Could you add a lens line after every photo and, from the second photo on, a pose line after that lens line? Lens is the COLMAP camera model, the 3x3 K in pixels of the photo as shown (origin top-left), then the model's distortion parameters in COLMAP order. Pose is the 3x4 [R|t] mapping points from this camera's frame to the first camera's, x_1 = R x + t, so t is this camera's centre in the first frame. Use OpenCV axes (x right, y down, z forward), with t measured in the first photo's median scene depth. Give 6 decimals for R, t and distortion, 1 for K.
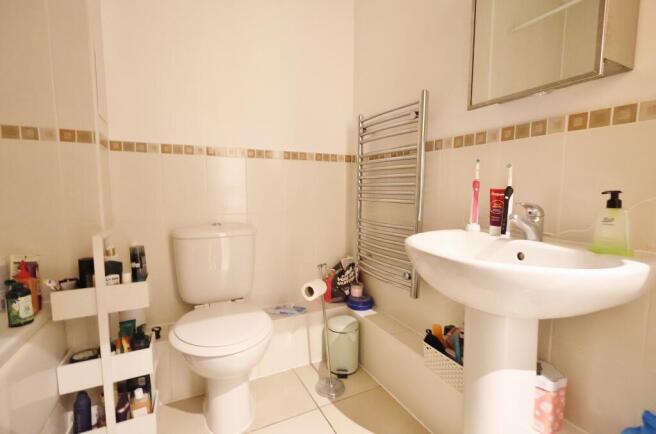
lens RADIAL K [[306.2, 0, 328.2], [0, 306.2, 217.4], [0, 0, 1]] dist [-0.004098, 0.001936]
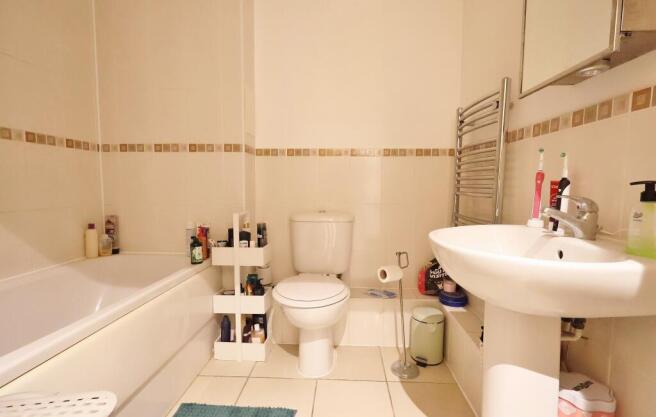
lens RADIAL K [[309.9, 0, 326.1], [0, 309.9, 208.8], [0, 0, 1]] dist [-0.004892, 0.000870]
pose [[0.870241, 0.040035, -0.490997, 0.331674], [-0.048120, 0.998834, -0.003843, 0.020333], [0.490271, 0.026971, 0.871153, -0.100737]]
